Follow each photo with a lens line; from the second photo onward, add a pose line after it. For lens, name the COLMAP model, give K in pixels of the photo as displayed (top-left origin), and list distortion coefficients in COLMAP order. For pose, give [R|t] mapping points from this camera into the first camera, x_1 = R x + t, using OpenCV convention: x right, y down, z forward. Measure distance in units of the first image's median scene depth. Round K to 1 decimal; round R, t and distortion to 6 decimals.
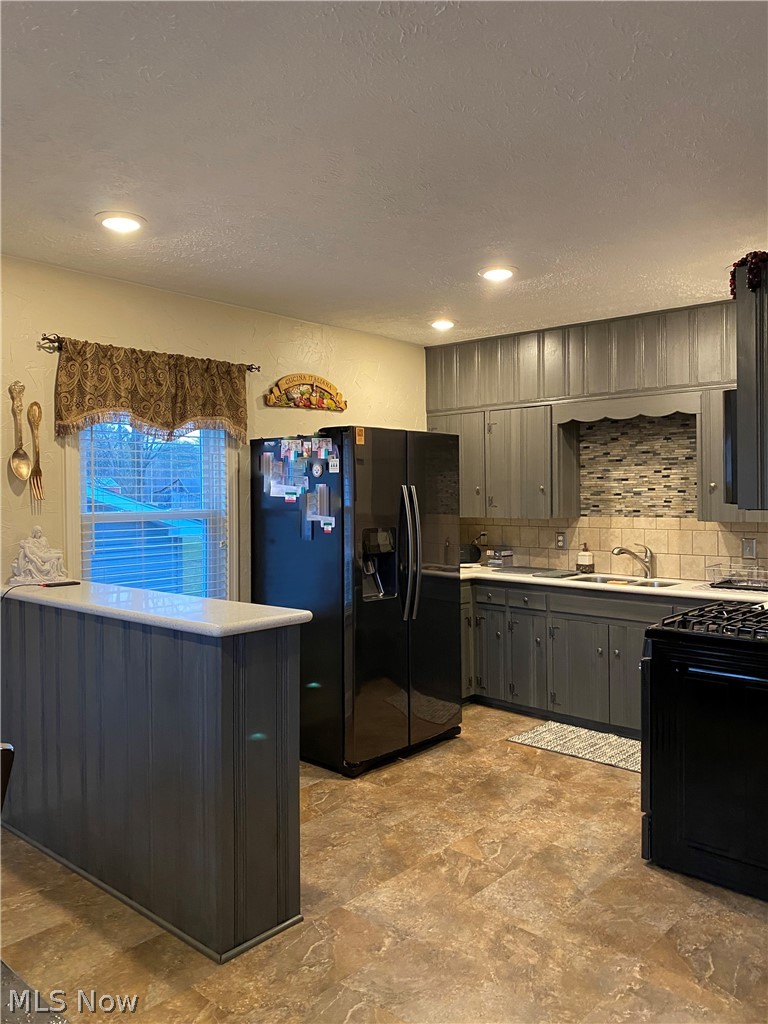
lens RADIAL K [[779.9, 0, 389.7], [0, 779.9, 513.0], [0, 0, 1]] dist [-0.000142, -0.014491]
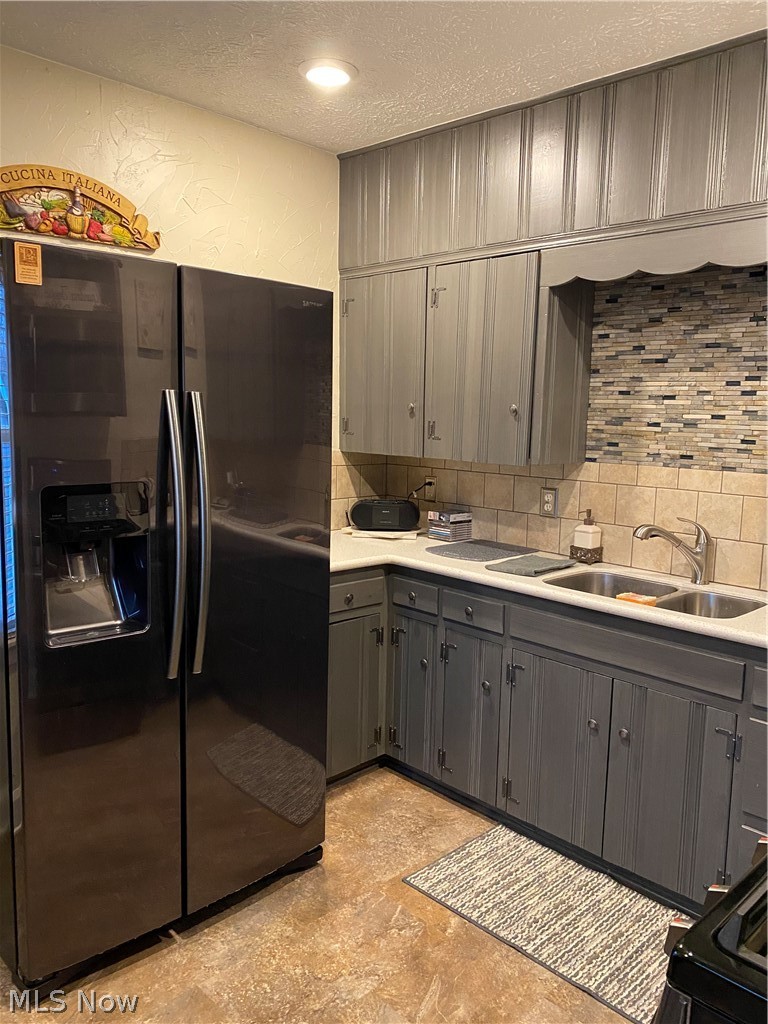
lens RADIAL K [[779.9, 0, 398.3], [0, 779.9, 530.6], [0, 0, 1]] dist [-0.000142, -0.014491]
pose [[0.998030, 0.041618, -0.046947, 0.144762], [-0.035473, 0.991536, 0.124890, -0.012096], [0.051748, -0.122979, 0.991059, 0.447707]]
